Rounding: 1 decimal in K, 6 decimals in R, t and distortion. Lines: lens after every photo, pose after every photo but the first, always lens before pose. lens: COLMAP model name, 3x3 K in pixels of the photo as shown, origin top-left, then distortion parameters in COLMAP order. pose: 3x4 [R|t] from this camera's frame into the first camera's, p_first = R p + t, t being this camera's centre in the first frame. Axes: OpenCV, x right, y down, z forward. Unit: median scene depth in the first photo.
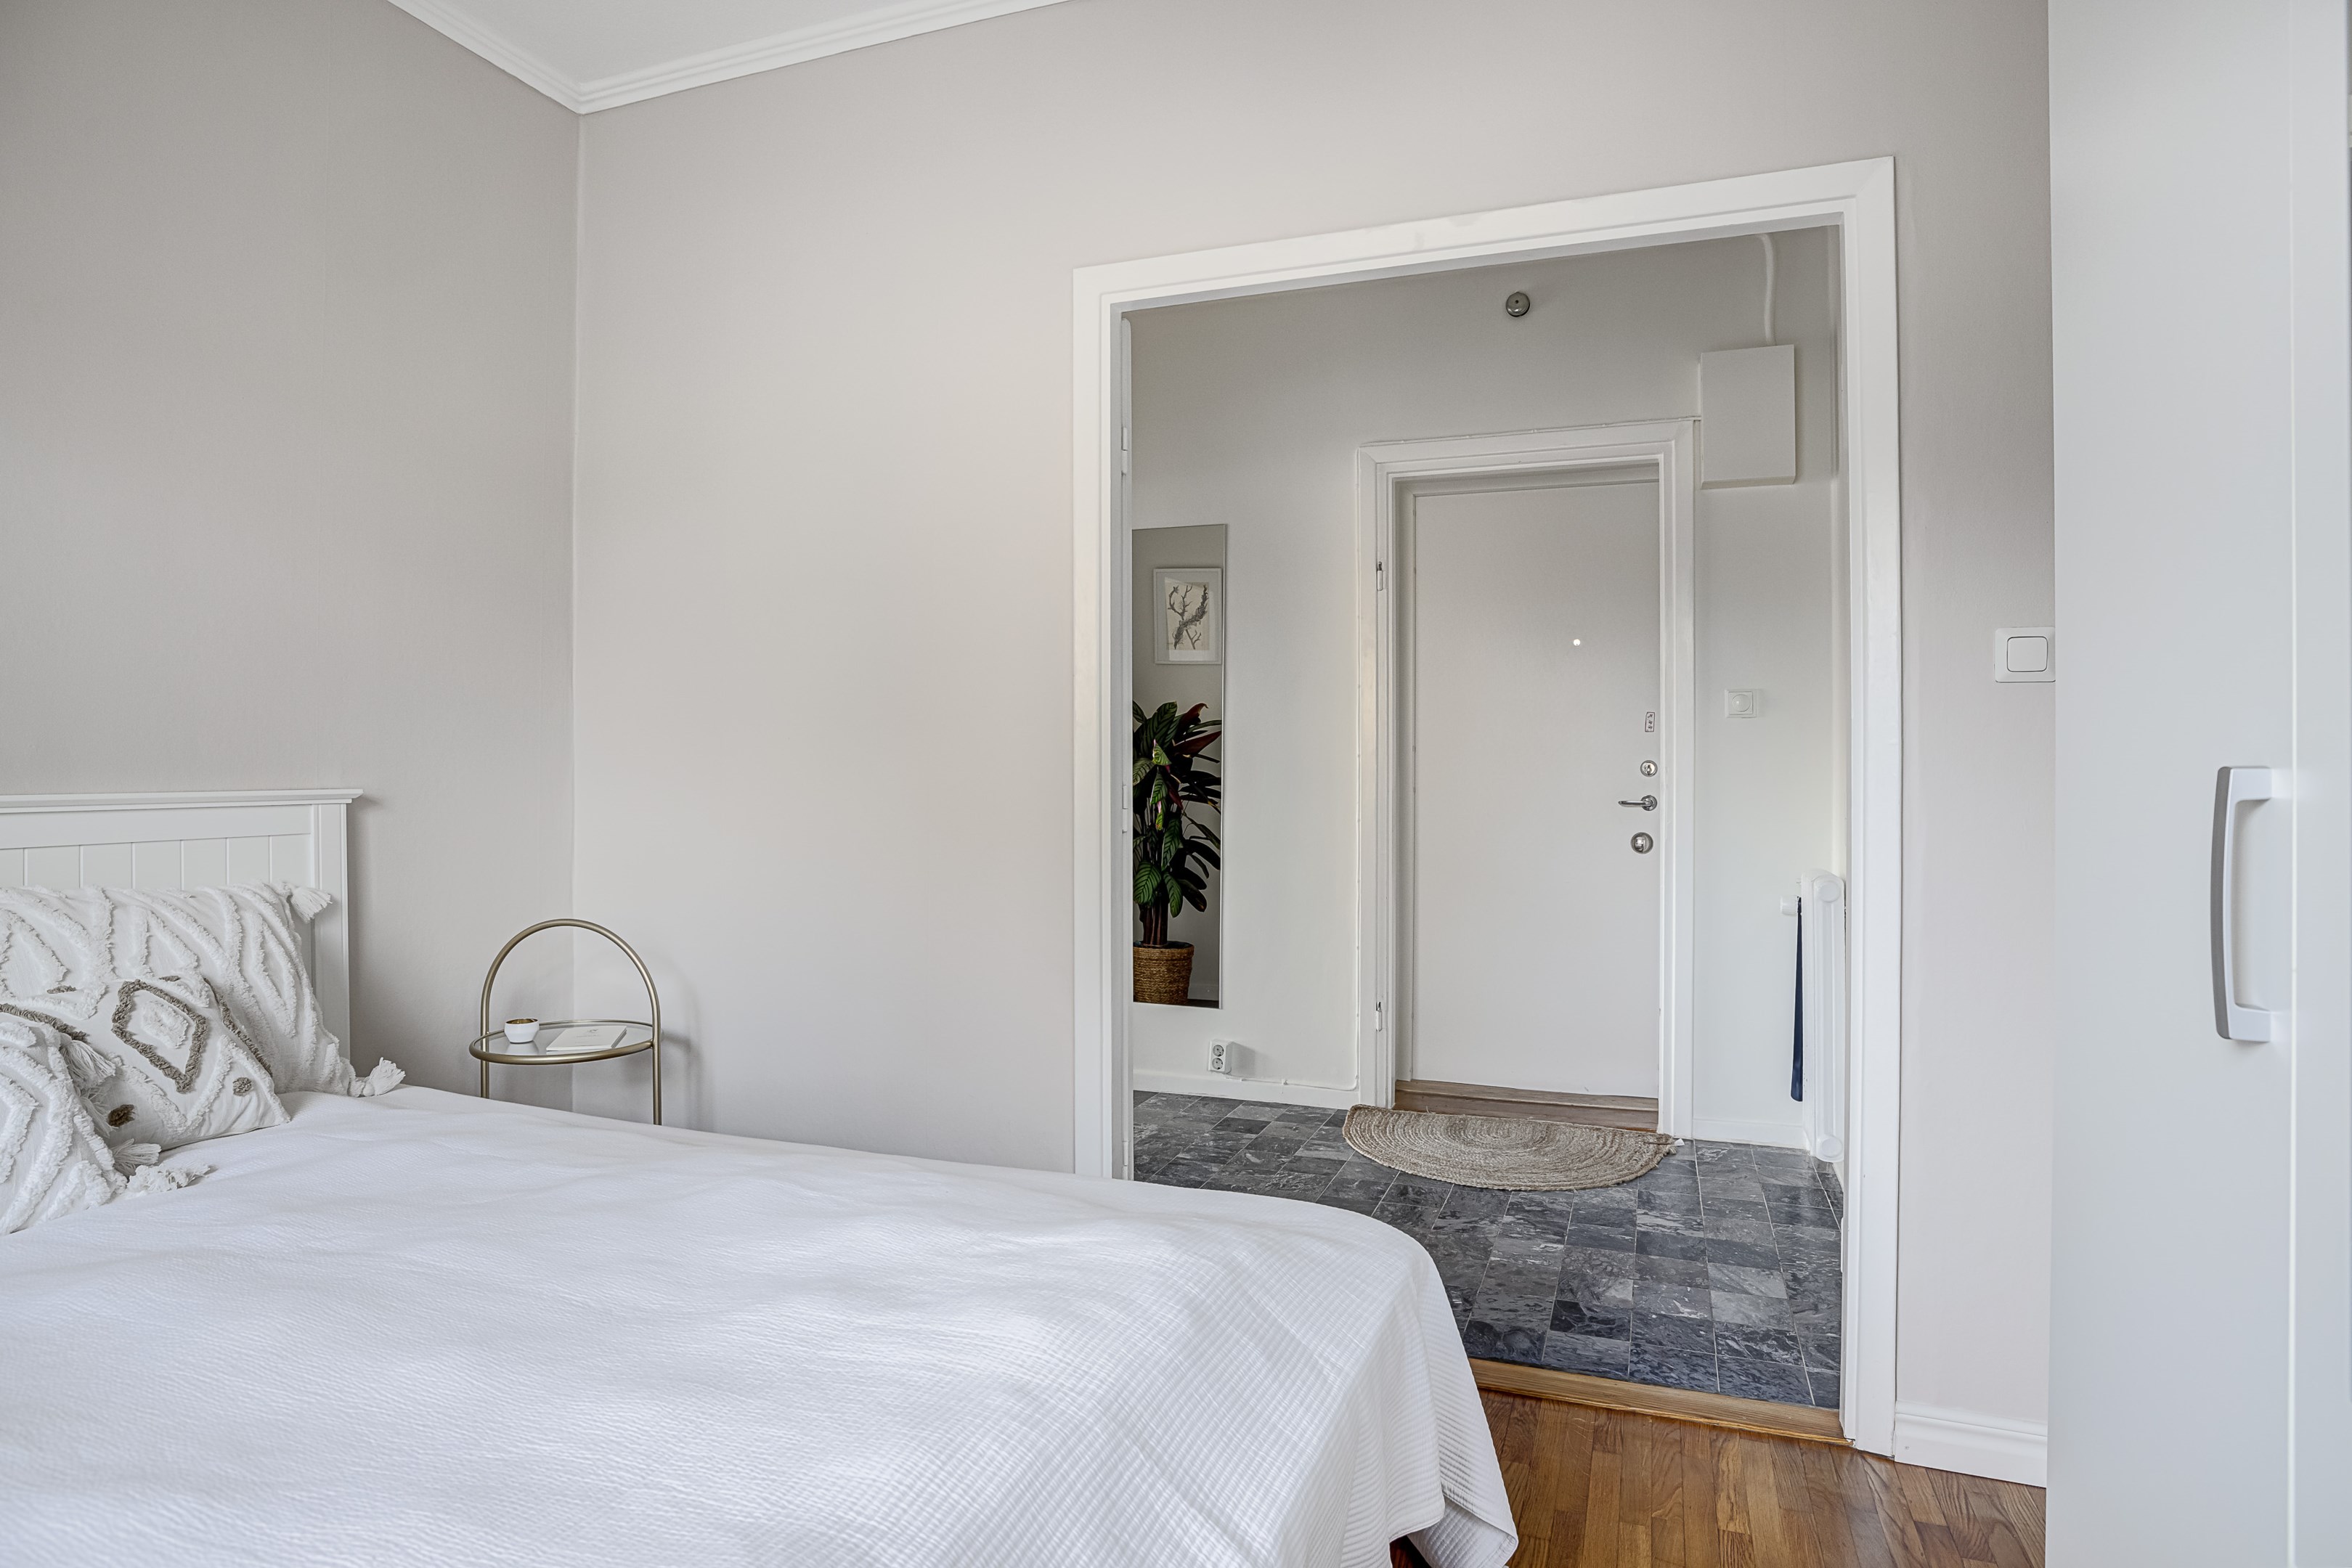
lens RADIAL K [[1236.8, 0, 1185.3], [0, 1236.8, 775.6], [0, 0, 1]] dist [-0.001970, 0.003637]
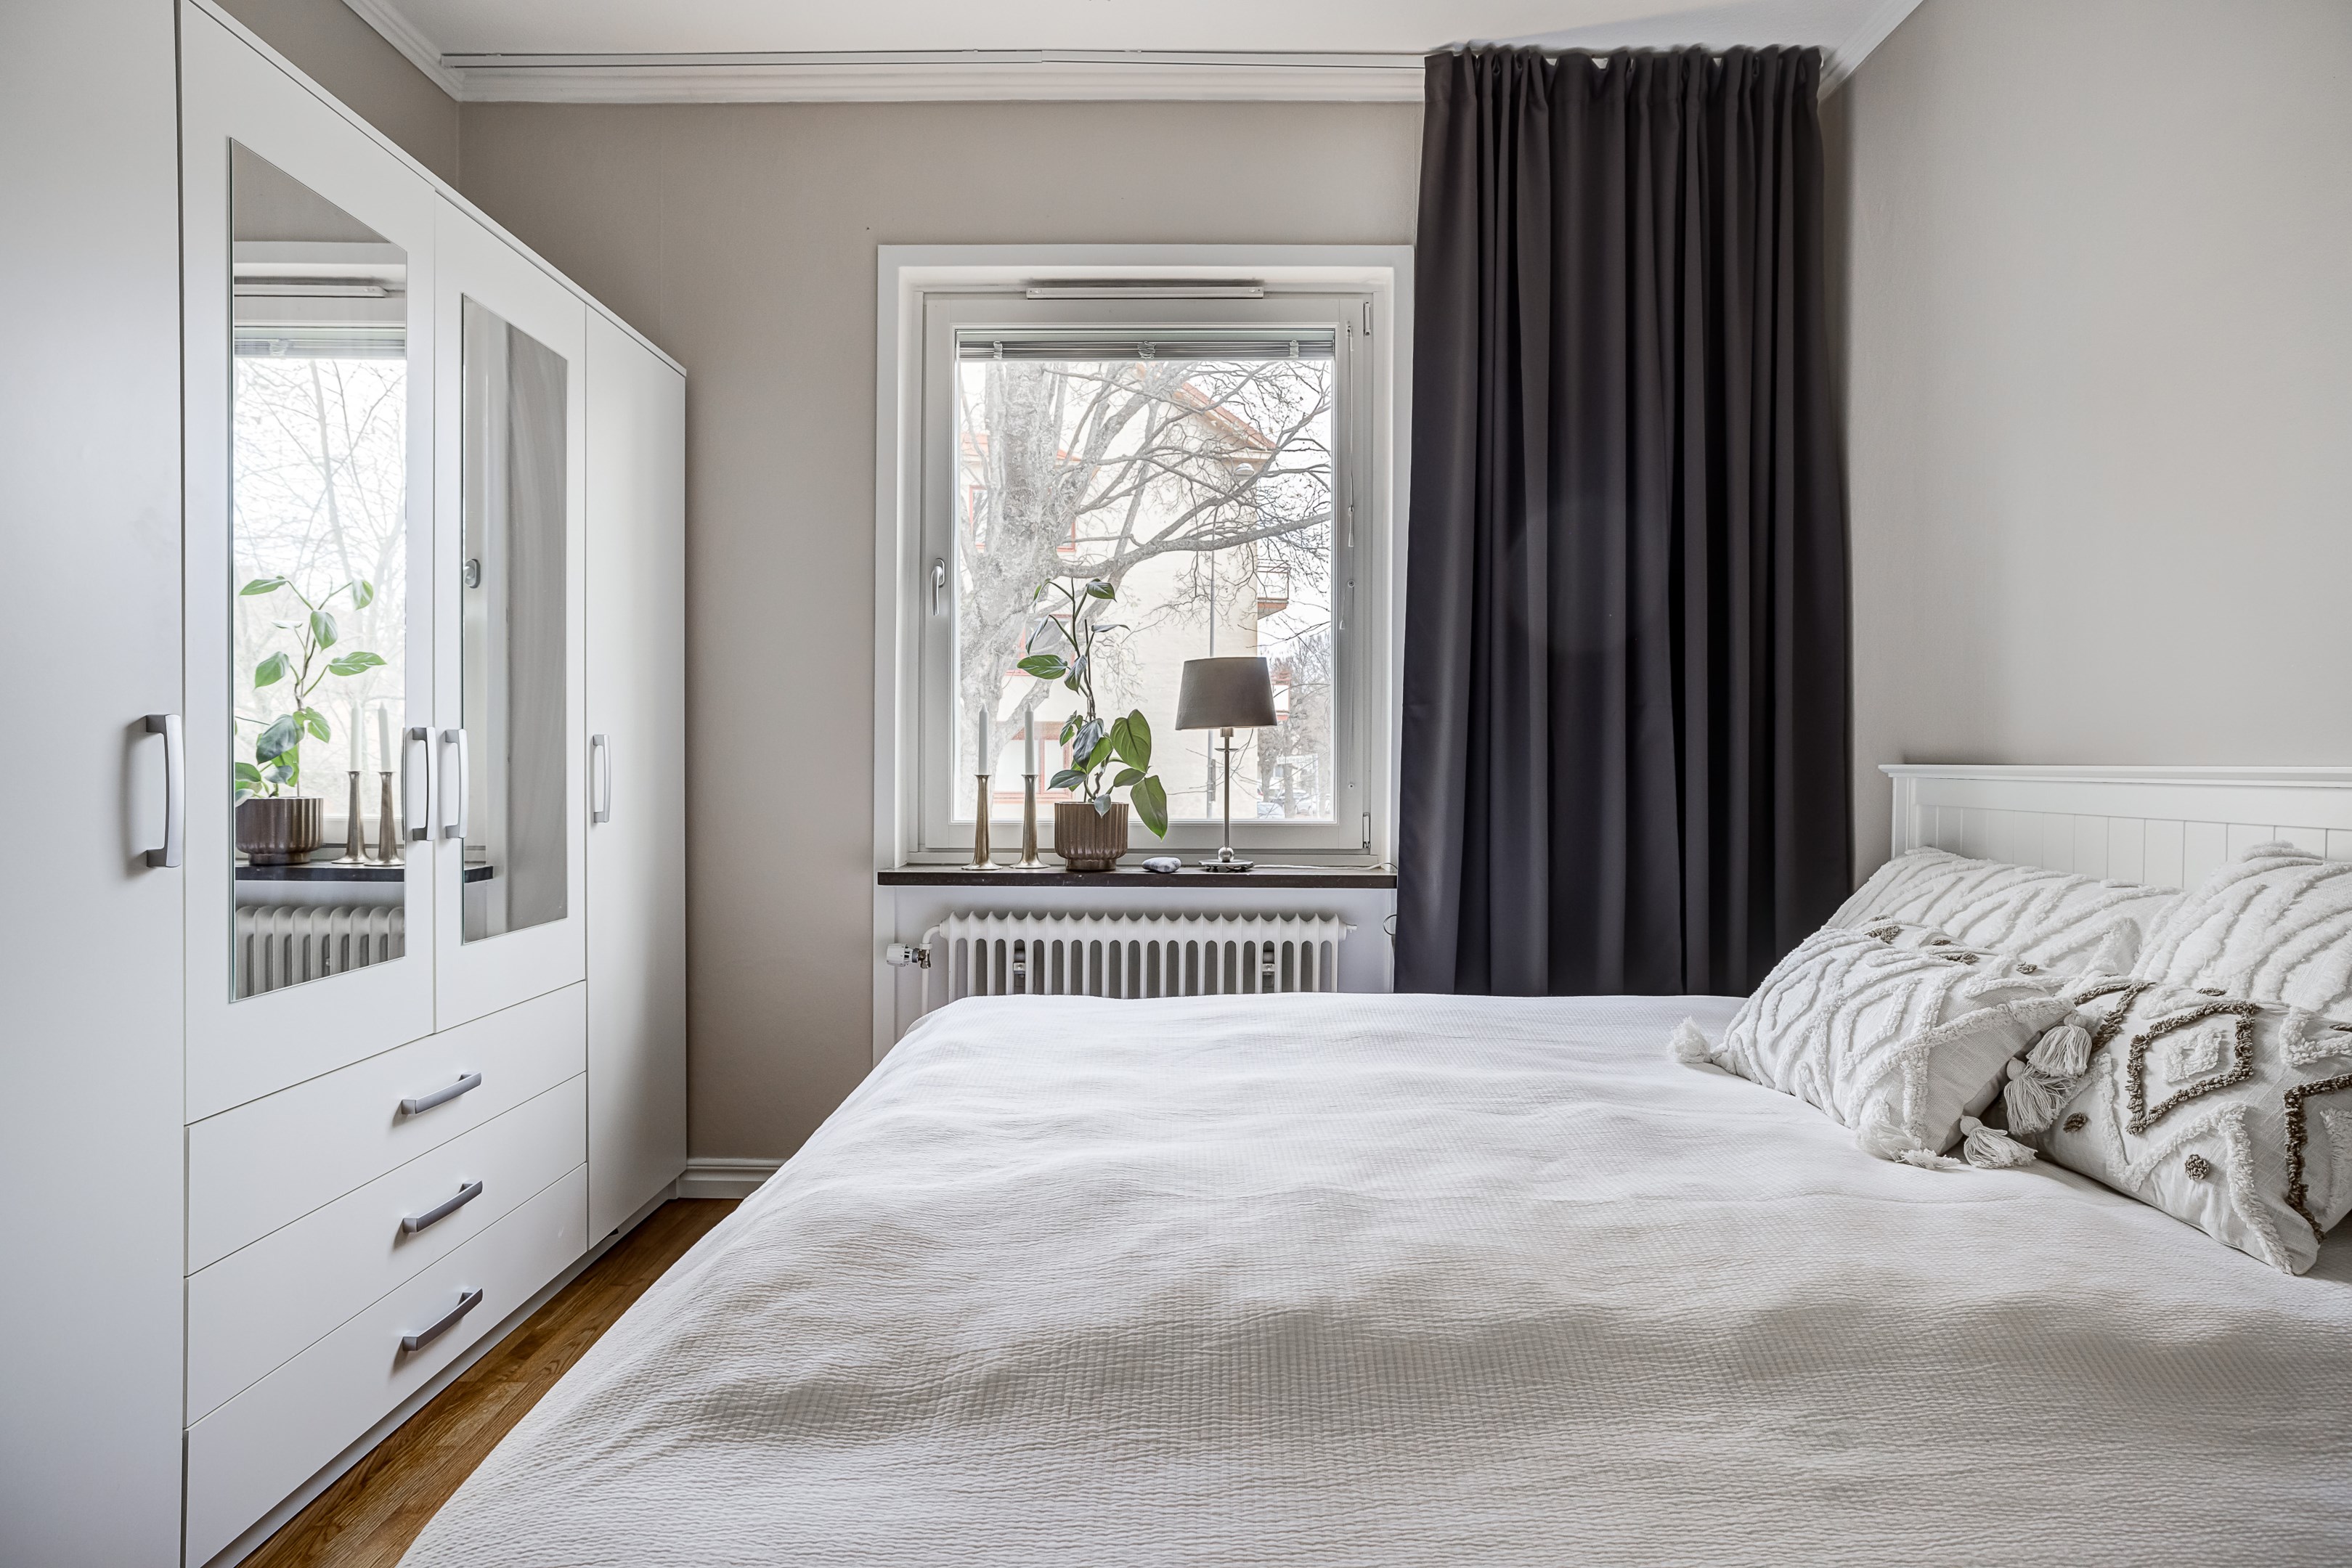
lens RADIAL K [[1236.8, 0, 1162.1], [0, 1236.8, 768.2], [0, 0, 1]] dist [-0.001970, 0.003637]
pose [[-0.941674, -0.007211, -0.336449, 0.029955], [-0.010409, 0.999916, 0.007703, 0.013379], [0.336365, 0.010756, -0.941670, 0.961021]]
